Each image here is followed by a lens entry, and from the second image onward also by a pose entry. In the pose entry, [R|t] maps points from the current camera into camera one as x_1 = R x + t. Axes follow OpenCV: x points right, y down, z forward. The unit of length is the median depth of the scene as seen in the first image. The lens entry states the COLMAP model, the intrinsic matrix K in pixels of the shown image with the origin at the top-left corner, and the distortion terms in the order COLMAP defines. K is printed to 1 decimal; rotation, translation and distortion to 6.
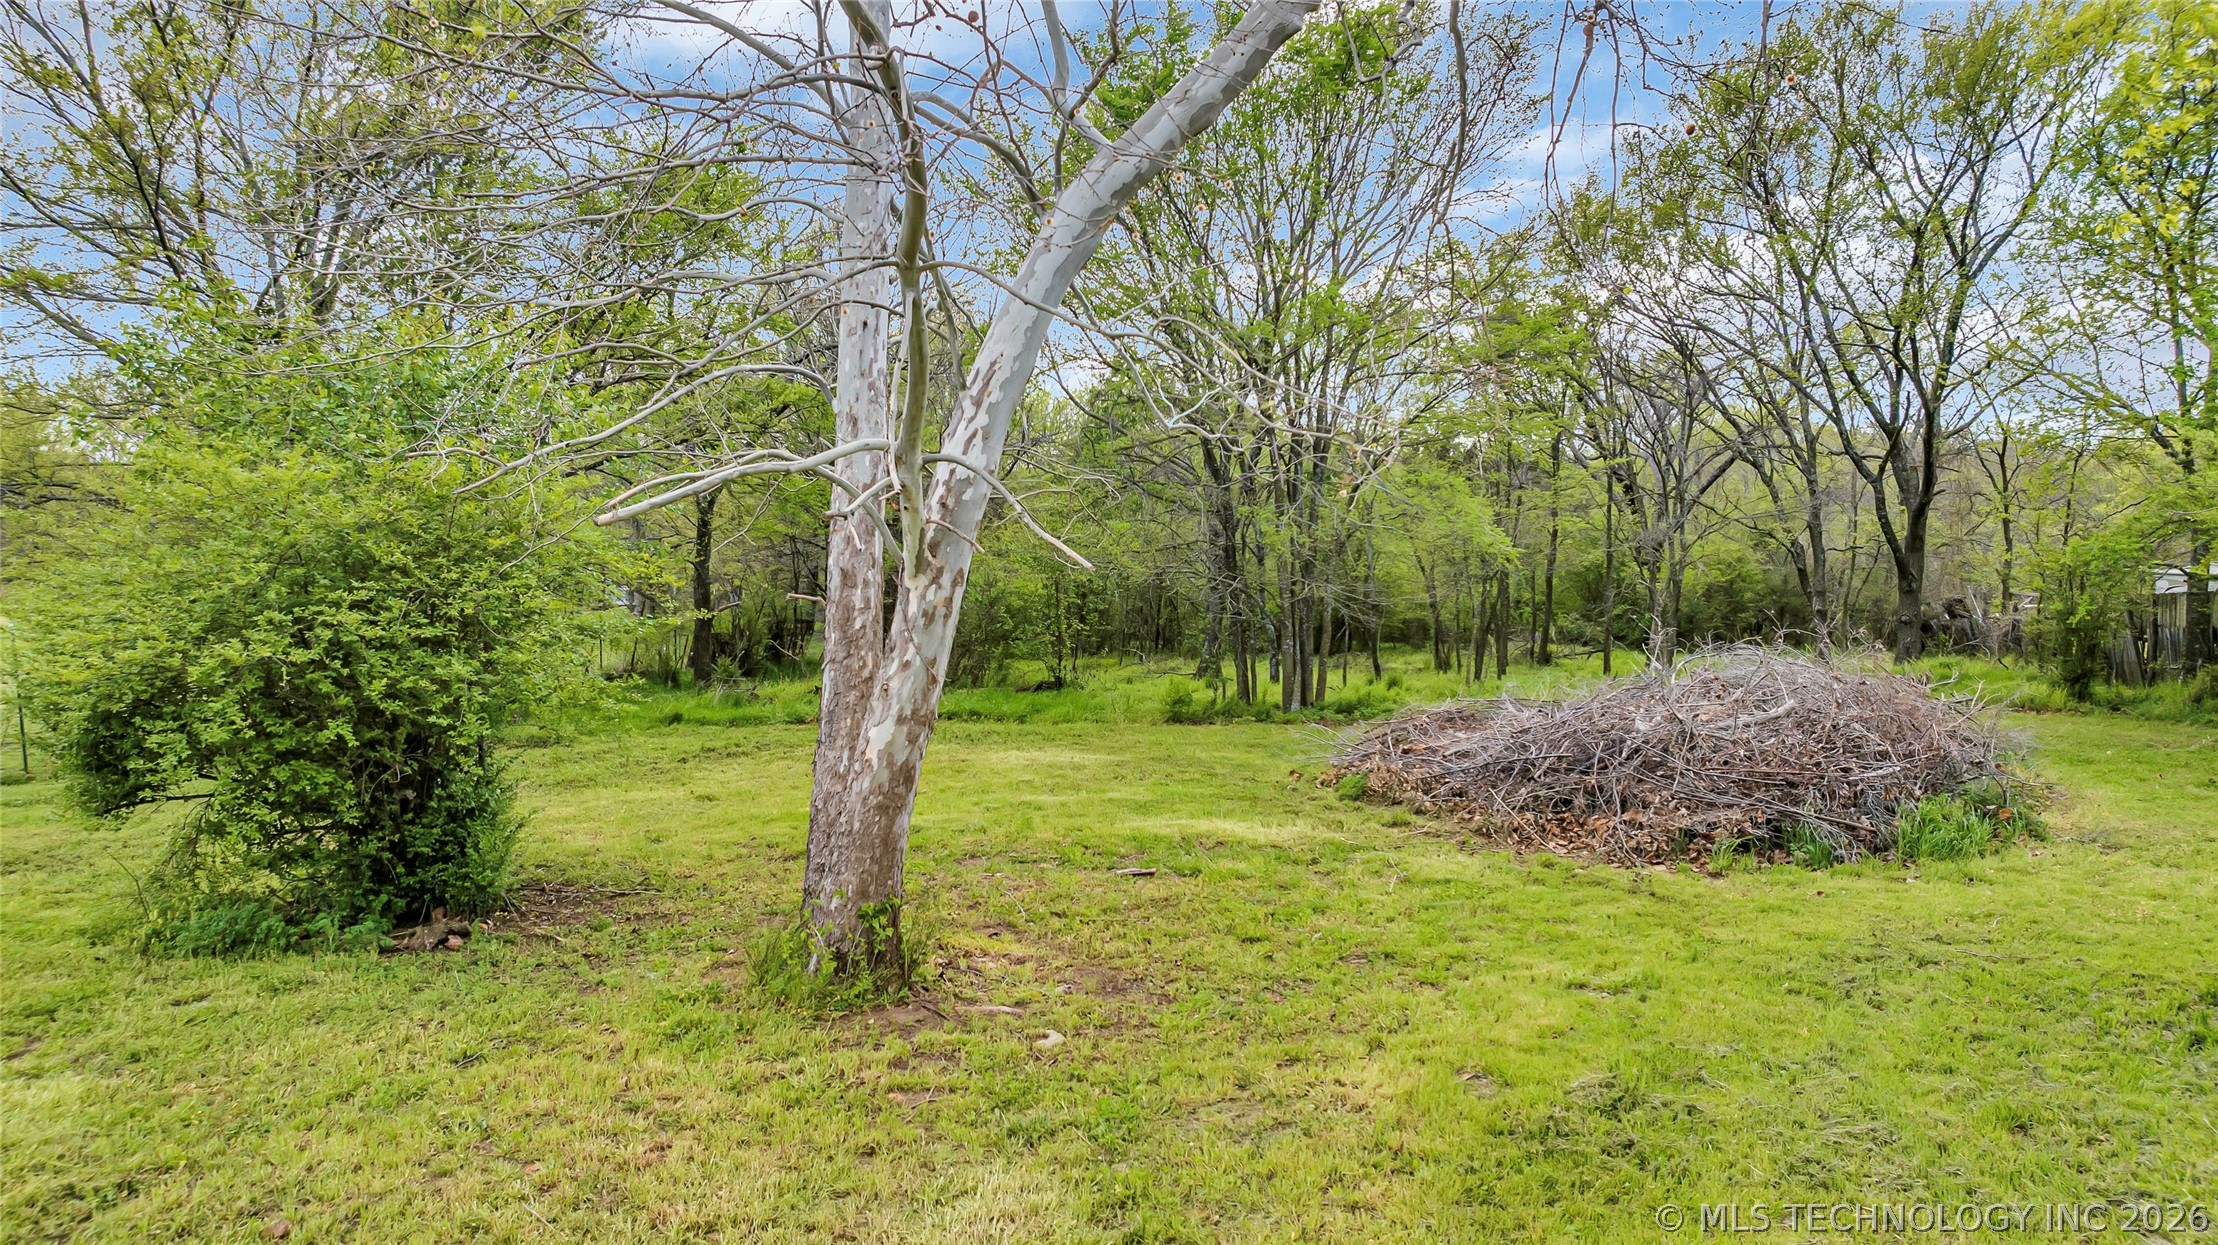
lens RADIAL K [[1714.1, 0, 1103.1], [0, 1714.1, 625.4], [0, 0, 1]] dist [0.024607, -0.006201]
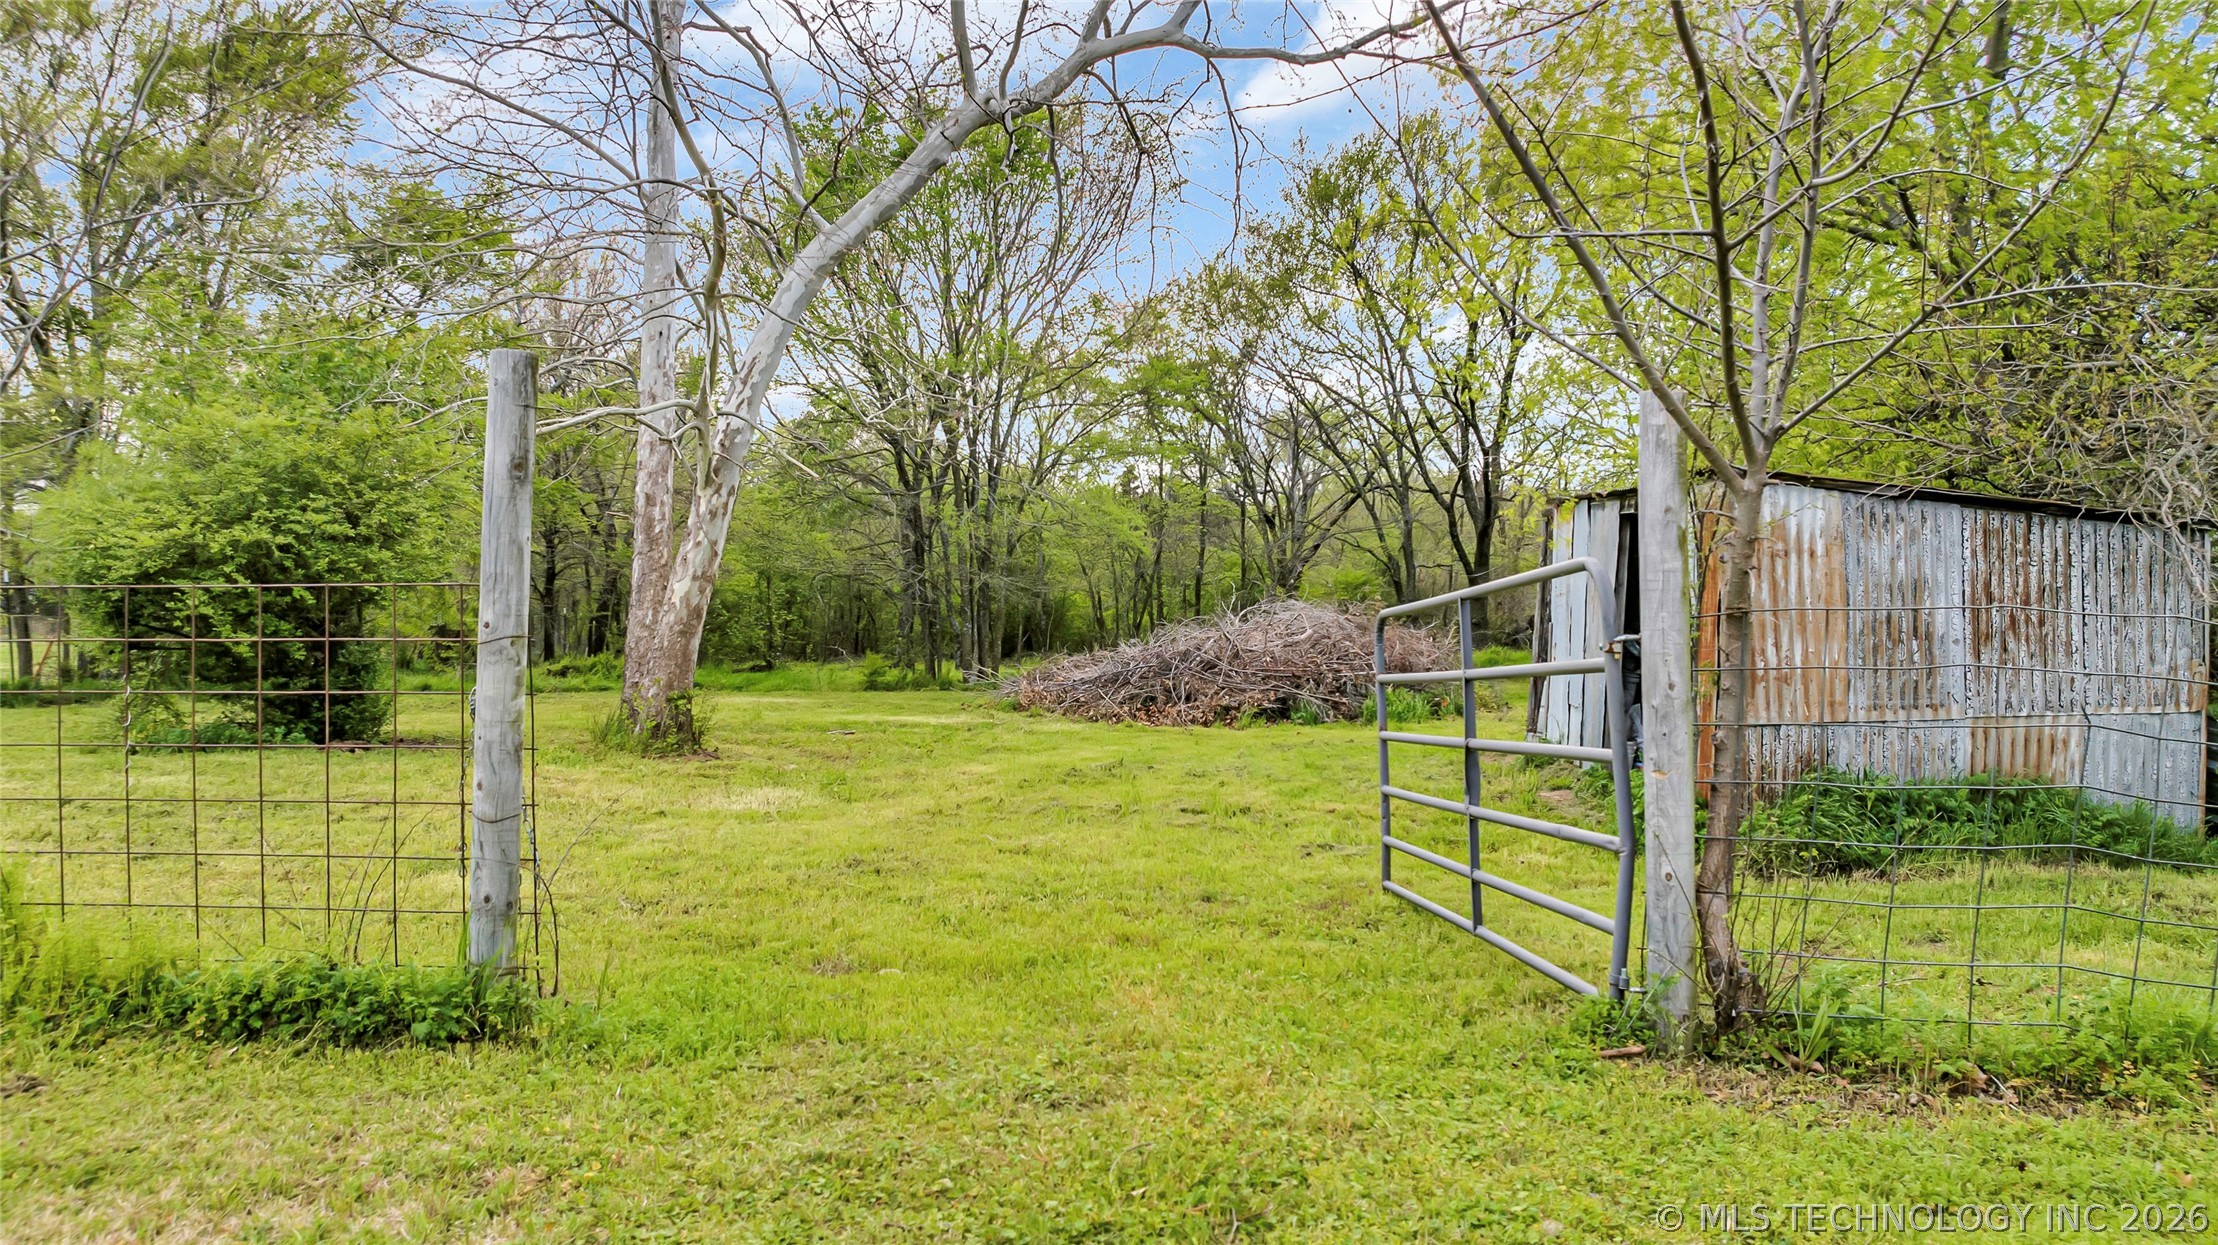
lens RADIAL K [[1714.1, 0, 1114.4], [0, 1714.1, 620.8], [0, 0, 1]] dist [0.024607, -0.006201]
pose [[0.983689, 0.006003, 0.179780, -0.012104], [-0.000212, 0.999481, -0.032214, 0.085037], [-0.179880, 0.031650, 0.983179, -0.370965]]
